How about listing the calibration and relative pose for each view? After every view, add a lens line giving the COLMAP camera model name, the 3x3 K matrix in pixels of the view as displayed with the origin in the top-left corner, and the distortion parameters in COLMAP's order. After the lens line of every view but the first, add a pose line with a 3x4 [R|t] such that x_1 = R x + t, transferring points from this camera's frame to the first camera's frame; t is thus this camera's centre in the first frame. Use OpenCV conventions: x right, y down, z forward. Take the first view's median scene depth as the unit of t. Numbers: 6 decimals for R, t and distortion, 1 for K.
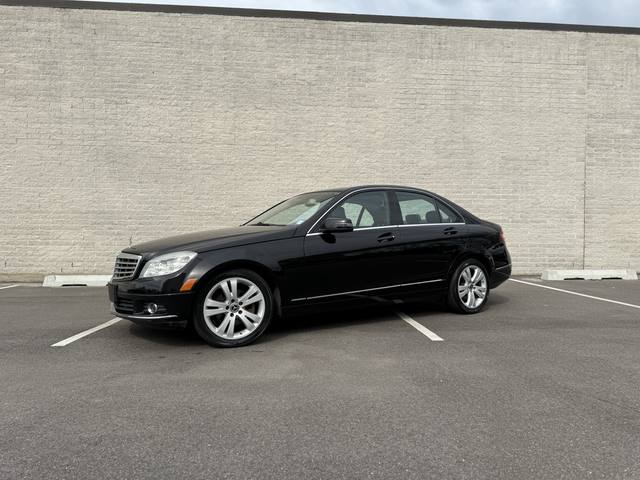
lens RADIAL K [[446.9, 0, 320.0], [0, 446.9, 240.0], [0, 0, 1]] dist [0.086226, -0.002483]
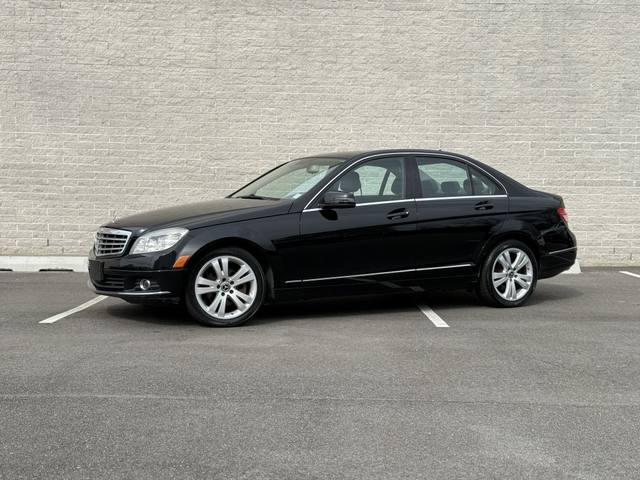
lens RADIAL K [[875.1, 0, 320.0], [0, 875.1, 240.0], [0, 0, 1]] dist [0.229327, -0.534042]
pose [[0.998403, 0.013238, -0.054920, 0.080641], [-0.010810, 0.998961, 0.044276, -0.025084], [0.055449, -0.043612, 0.997509, -0.610867]]
